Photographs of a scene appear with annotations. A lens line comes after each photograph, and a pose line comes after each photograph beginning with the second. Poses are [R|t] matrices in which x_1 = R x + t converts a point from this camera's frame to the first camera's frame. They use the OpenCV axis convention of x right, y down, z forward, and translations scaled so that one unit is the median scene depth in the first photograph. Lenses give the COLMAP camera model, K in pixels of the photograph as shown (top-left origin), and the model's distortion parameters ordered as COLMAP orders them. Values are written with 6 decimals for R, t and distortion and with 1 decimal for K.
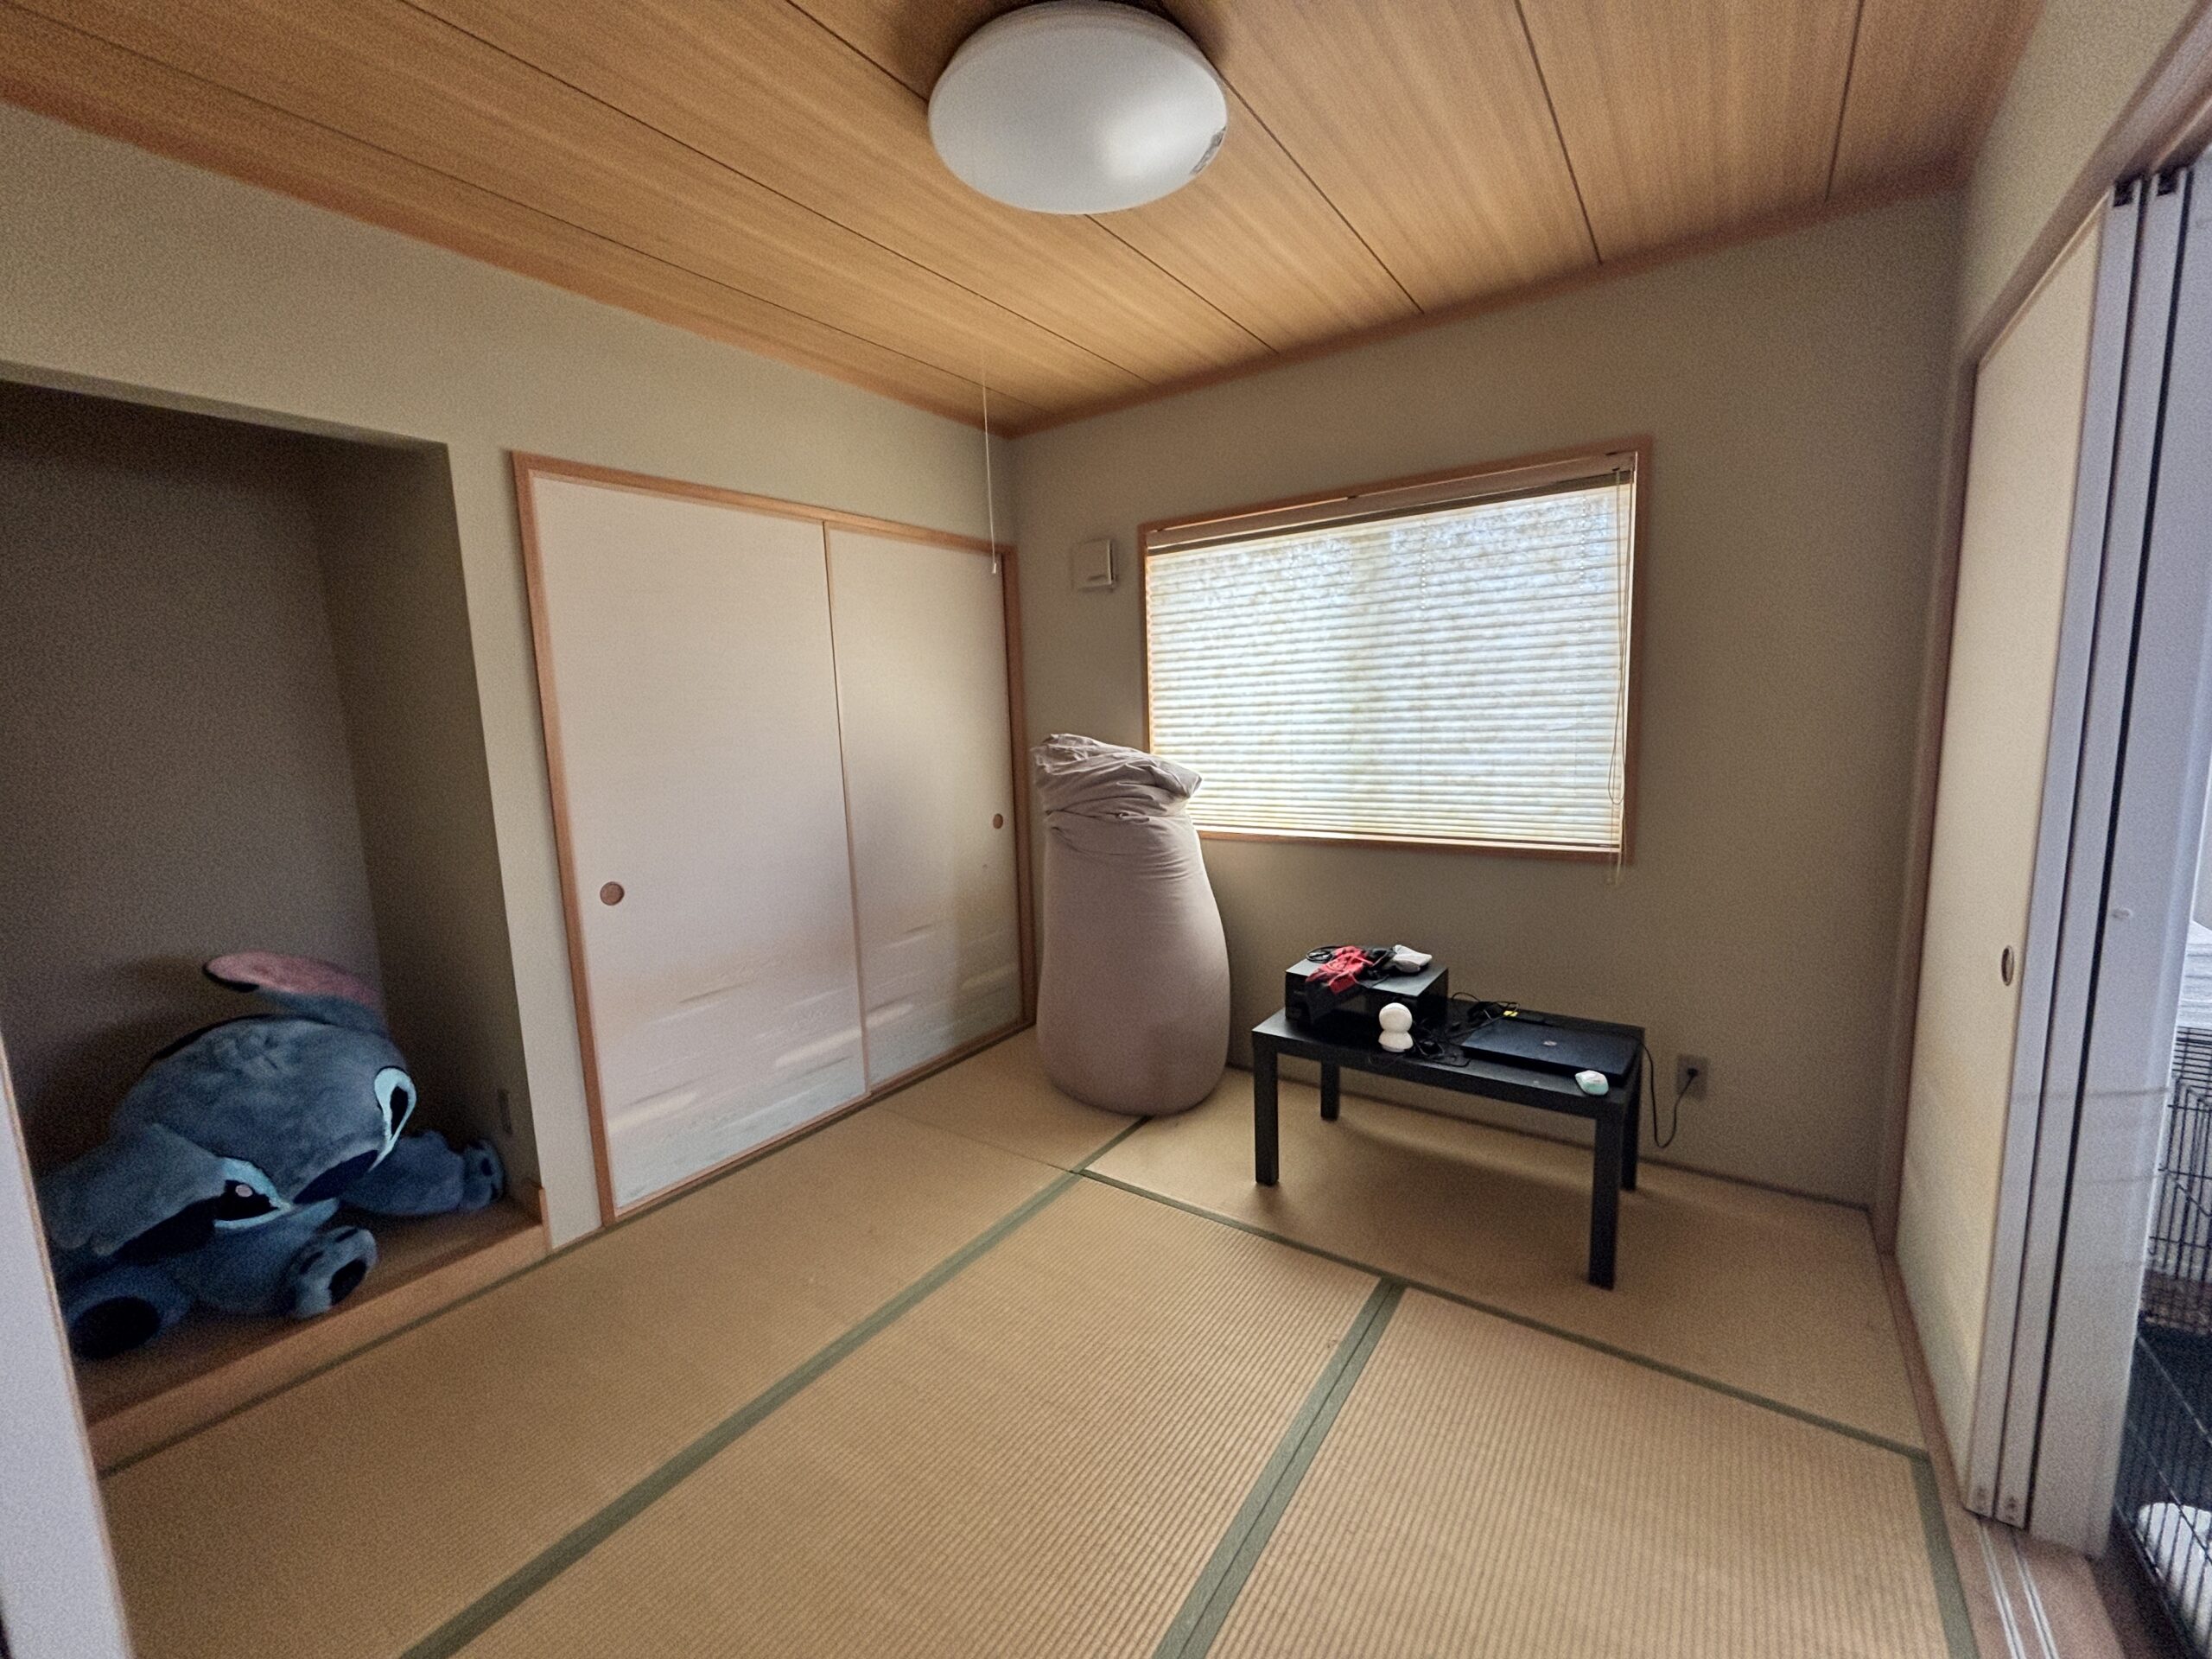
lens RADIAL K [[883.5, 0, 1107.2], [0, 883.5, 825.0], [0, 0, 1]] dist [0.007589, -0.005394]
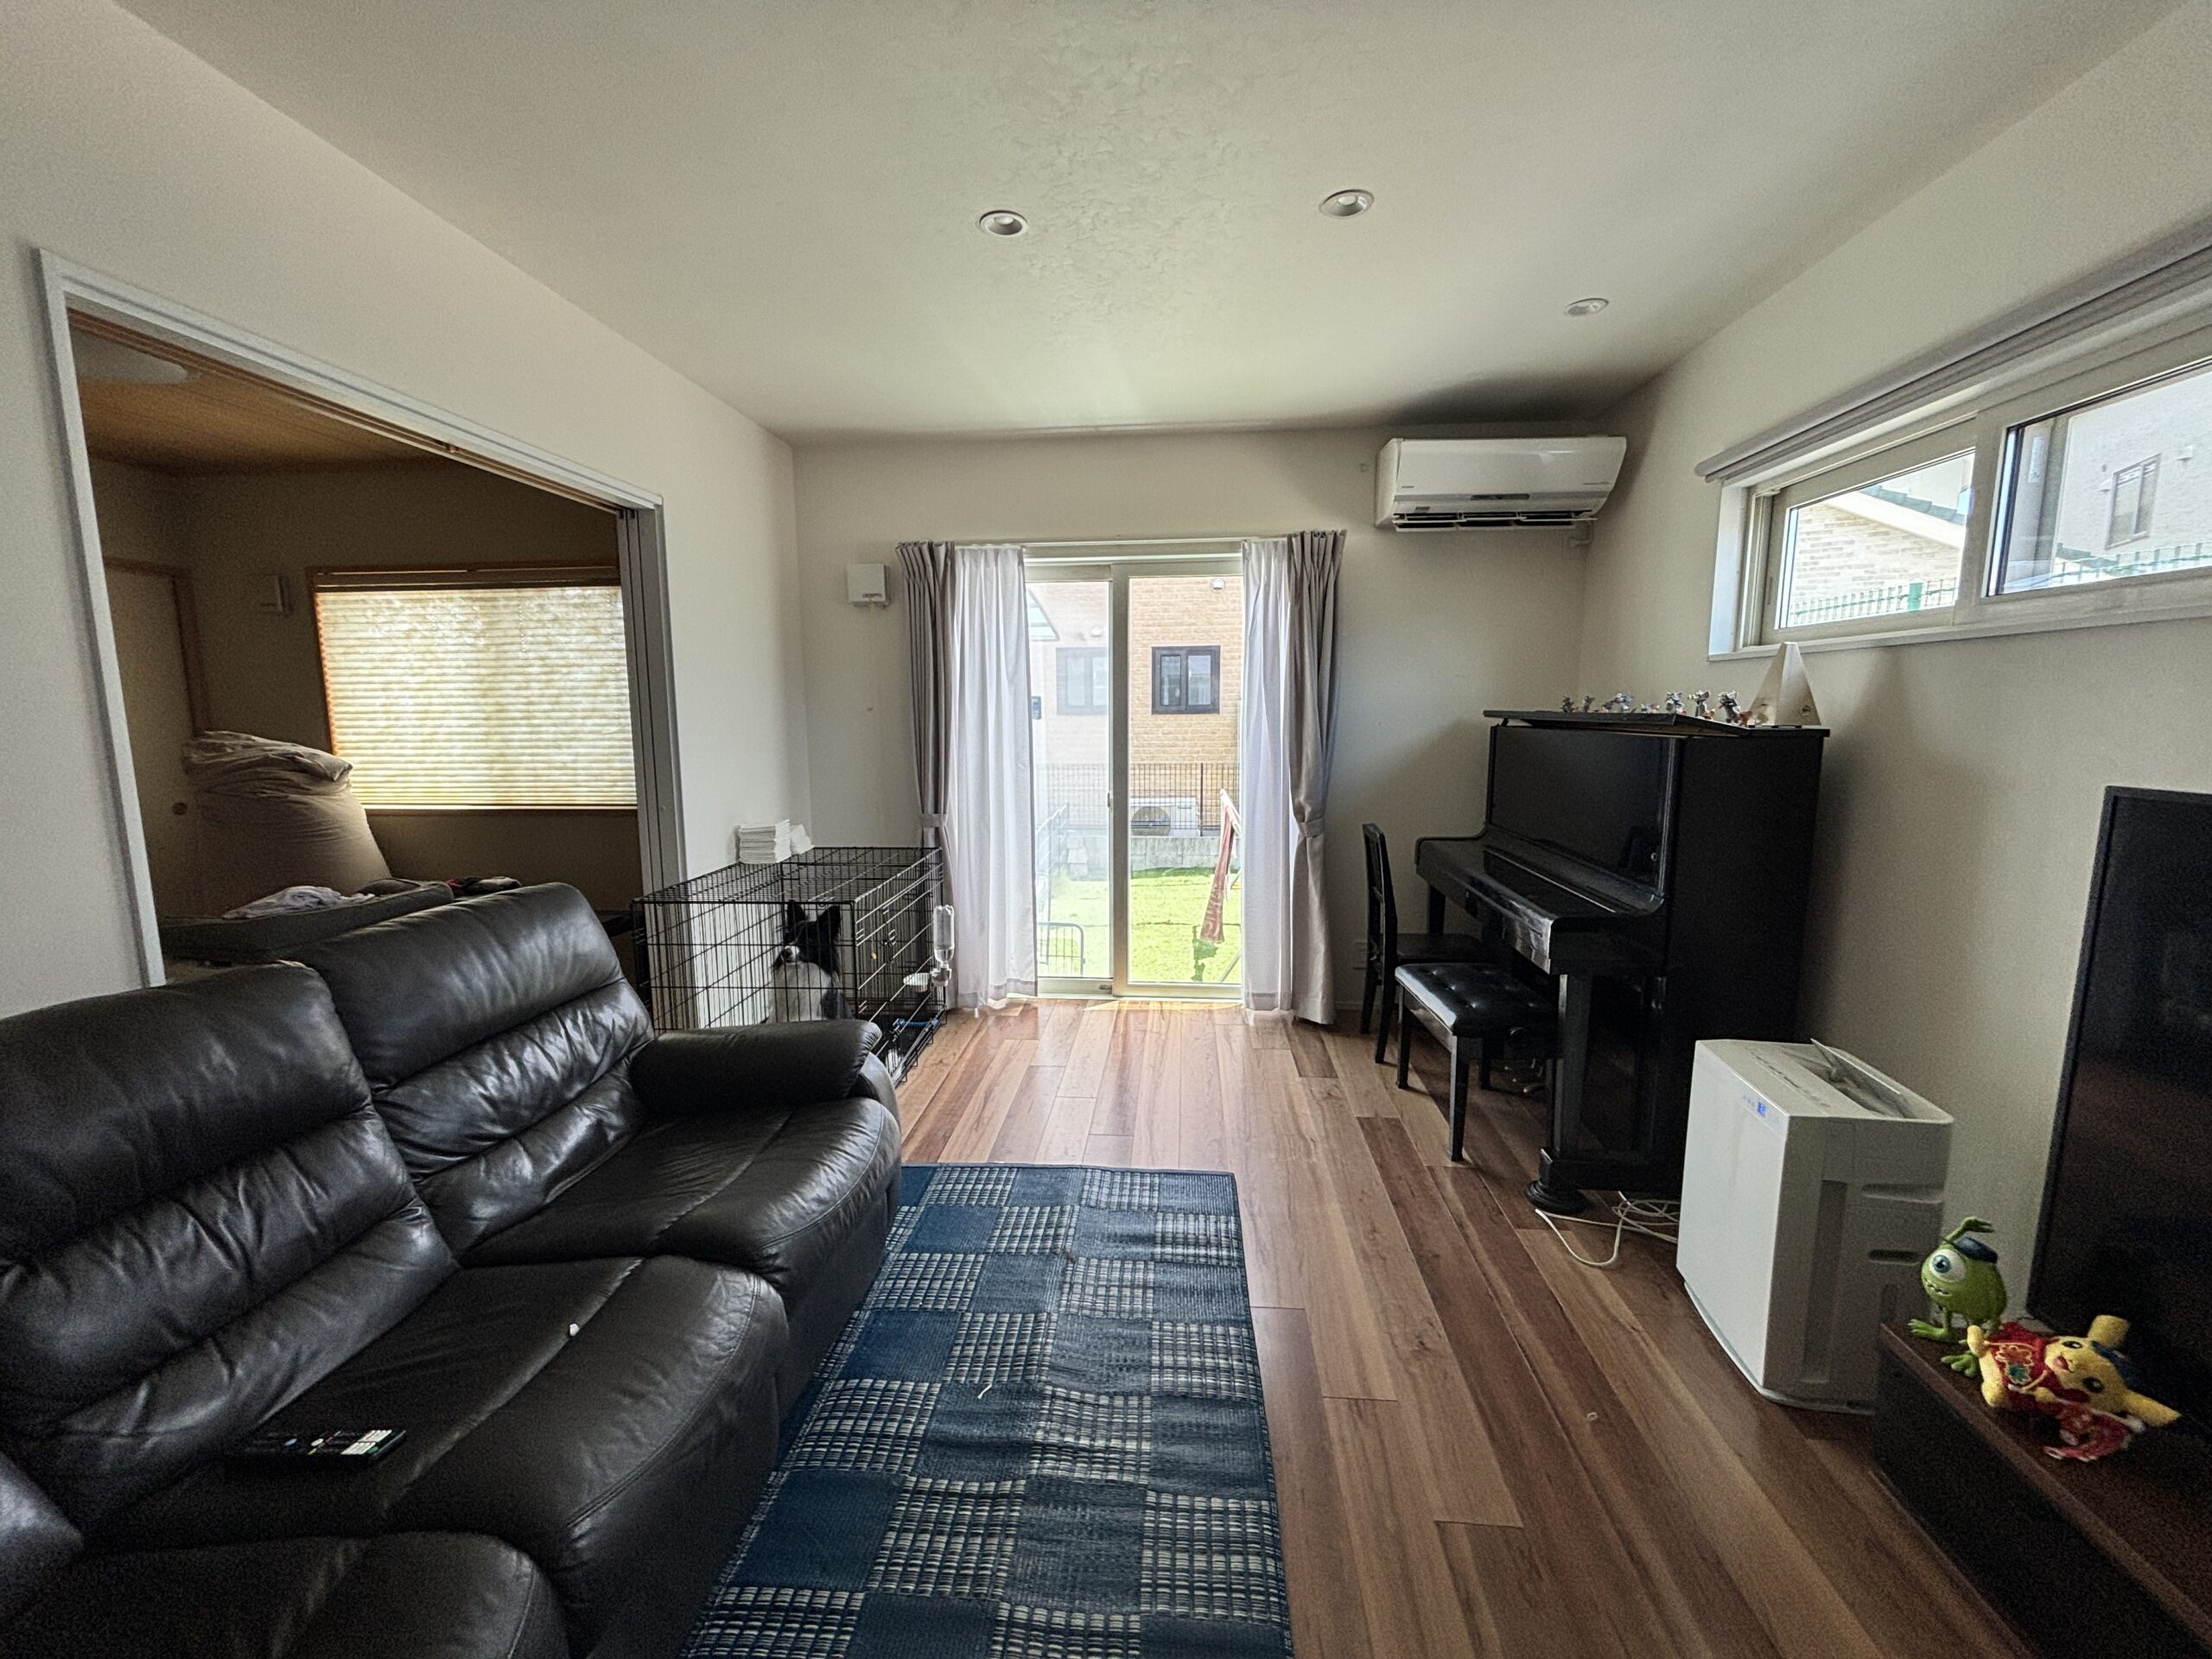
lens RADIAL K [[883.5, 0, 1107.2], [0, 883.5, 825.0], [0, 0, 1]] dist [0.007589, -0.005394]
pose [[0.866876, -0.034210, 0.497349, 0.437261], [0.040555, 0.999175, -0.001958, 0.087132], [-0.496872, 0.021867, 0.867548, -0.744115]]
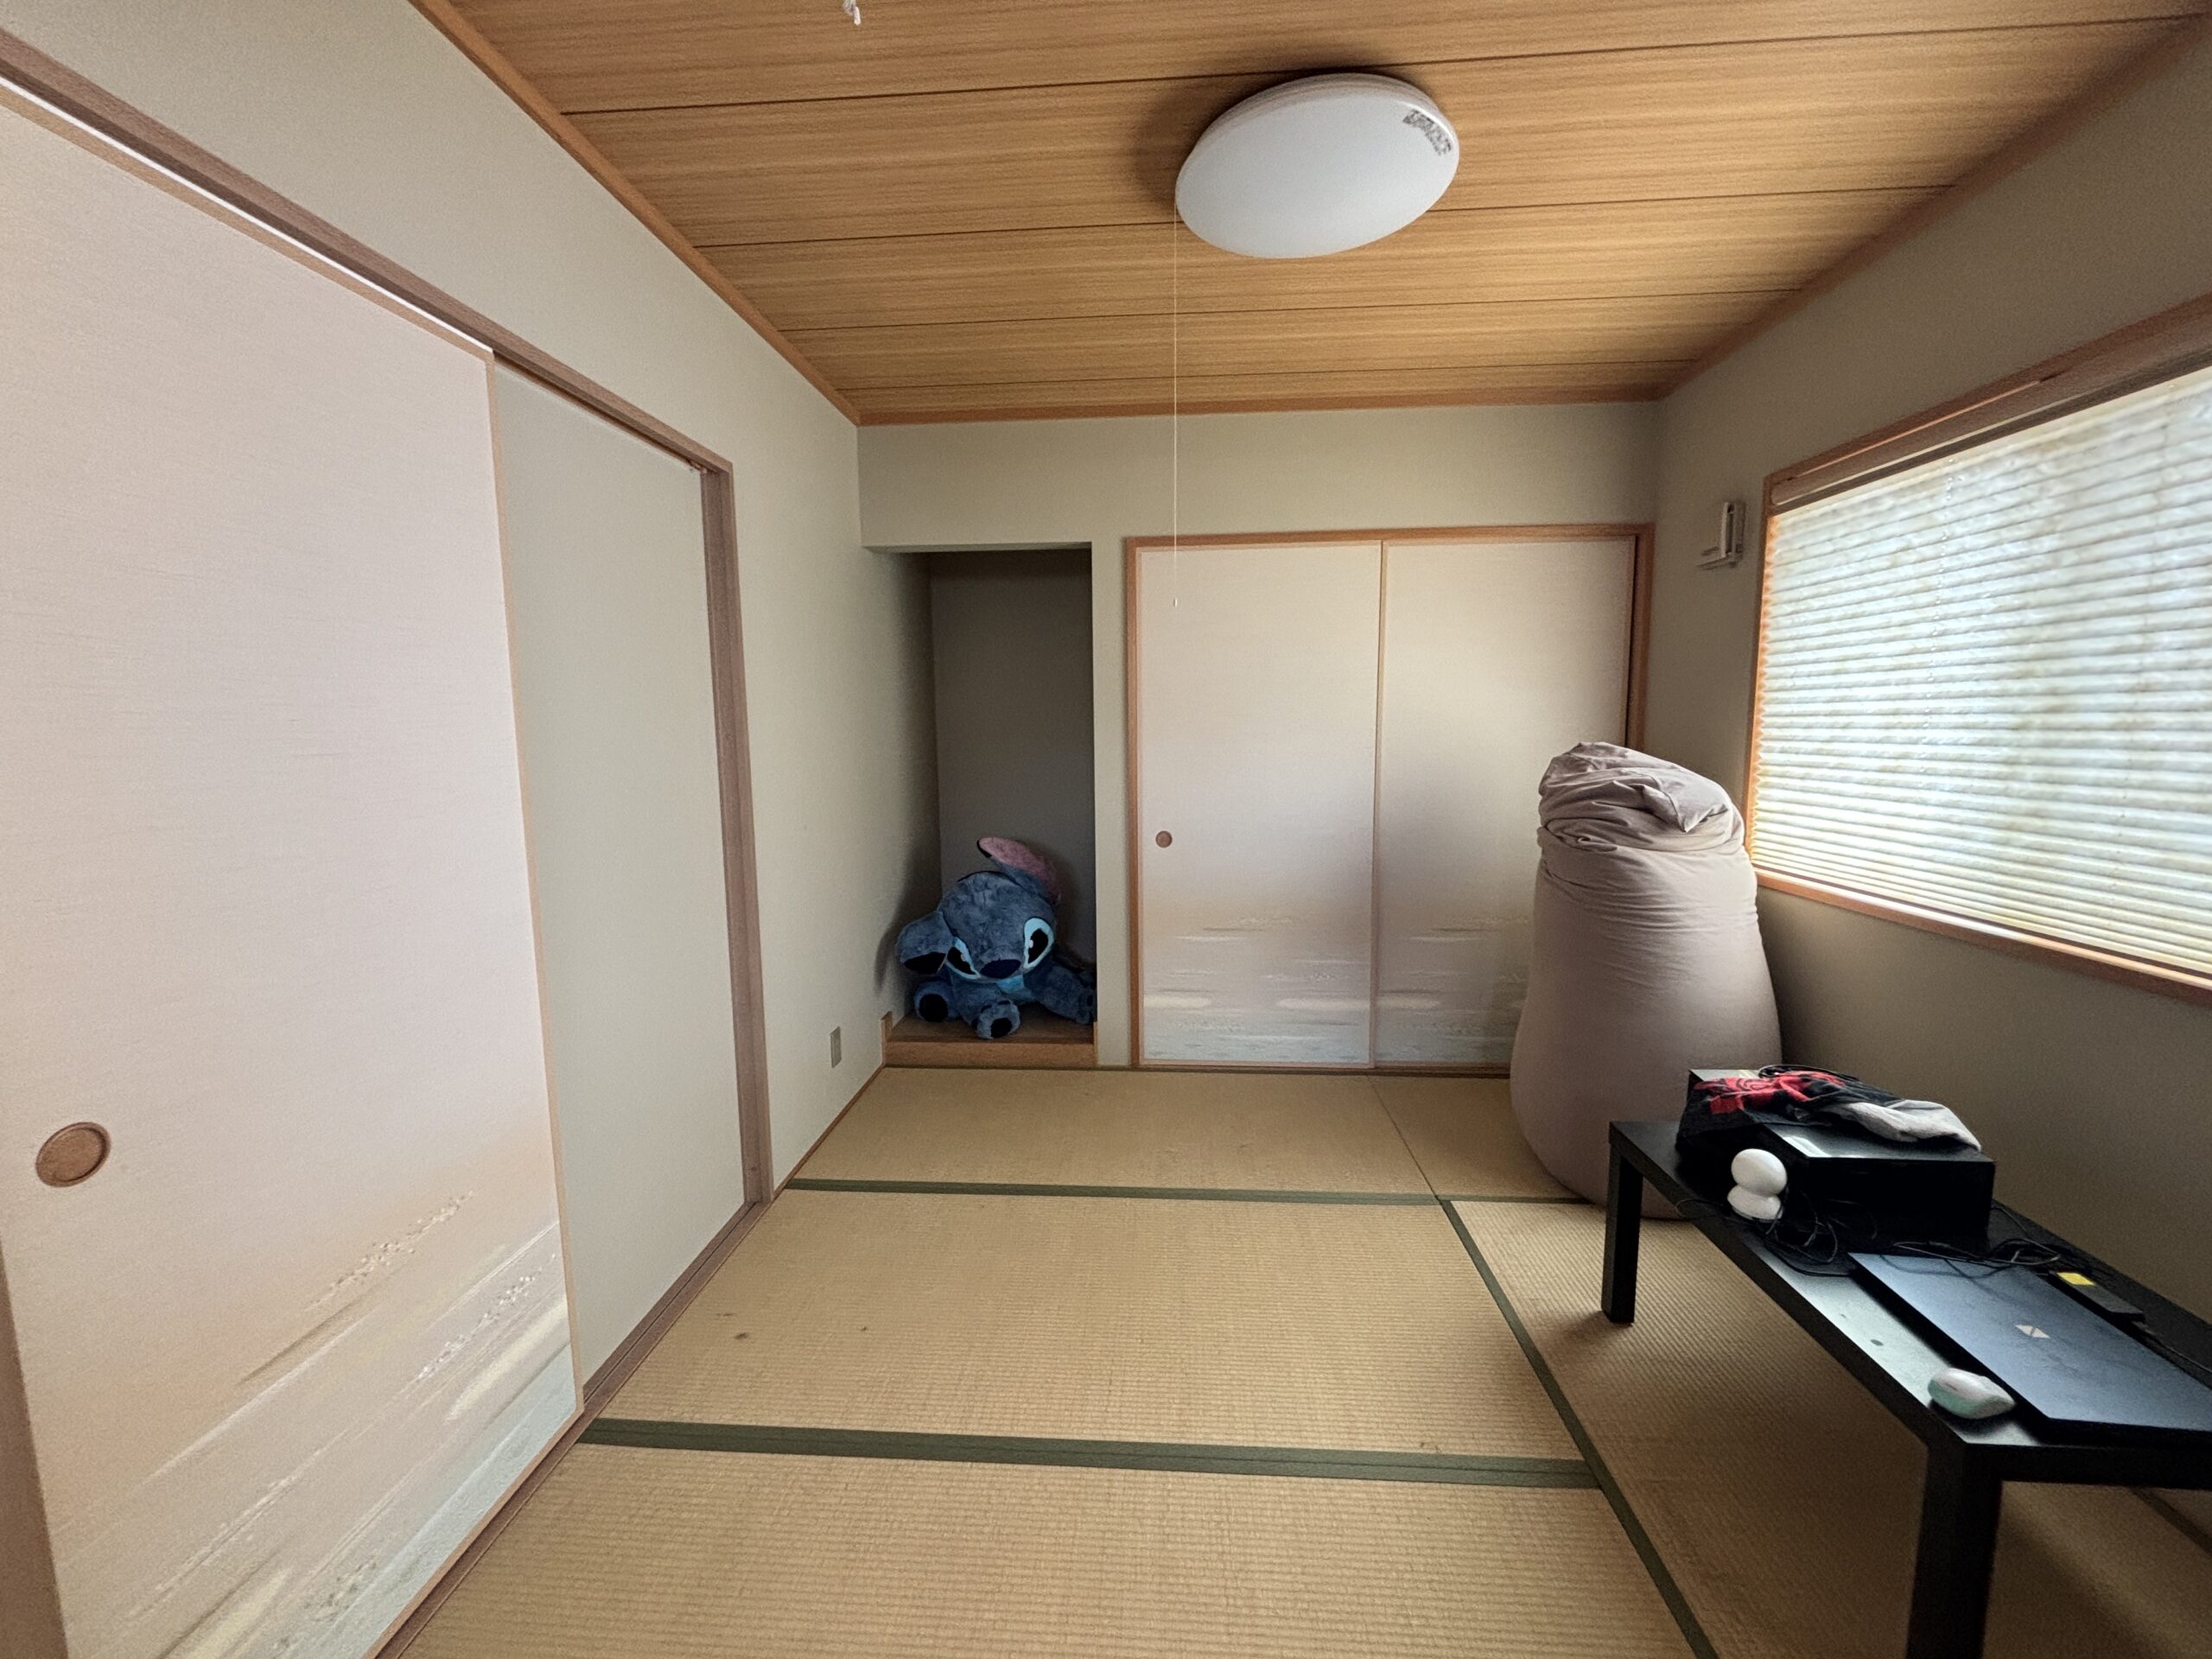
lens RADIAL K [[883.5, 0, 1107.2], [0, 883.5, 825.0], [0, 0, 1]] dist [0.007589, -0.005394]
pose [[0.522156, 0.127225, -0.843307, 0.482979], [-0.119773, 0.989950, 0.075187, -0.032999], [0.844398, 0.061746, 0.532146, 0.144977]]
